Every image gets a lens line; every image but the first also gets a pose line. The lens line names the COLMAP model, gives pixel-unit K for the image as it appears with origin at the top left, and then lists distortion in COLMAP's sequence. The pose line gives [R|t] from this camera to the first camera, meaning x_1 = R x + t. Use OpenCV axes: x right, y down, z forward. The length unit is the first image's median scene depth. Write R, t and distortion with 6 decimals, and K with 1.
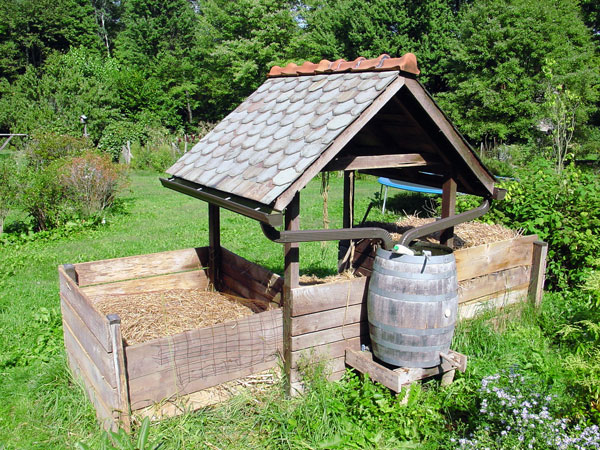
lens RADIAL K [[611.2, 0, 300.0], [0, 611.2, 225.0], [0, 0, 1]] dist [-0.172394, 0.197807]
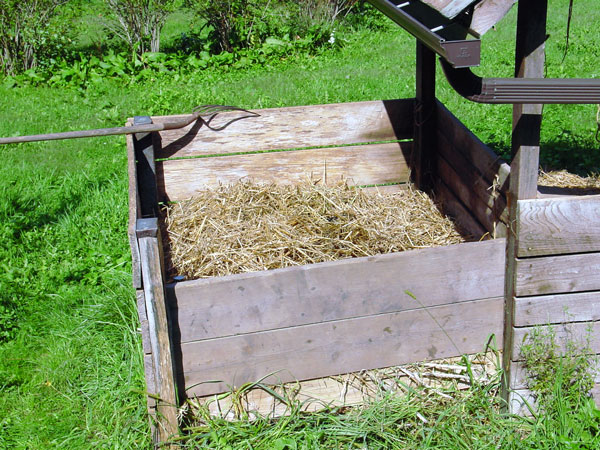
lens RADIAL K [[1063.8, 0, 300.0], [0, 1063.8, 225.0], [0, 0, 1]] dist [0.010791, 0.089940]
pose [[0.915262, 0.106991, -0.388392, 0.149967], [-0.042786, 0.984452, 0.170362, -0.010672], [0.400581, -0.139308, 0.905610, 0.163446]]
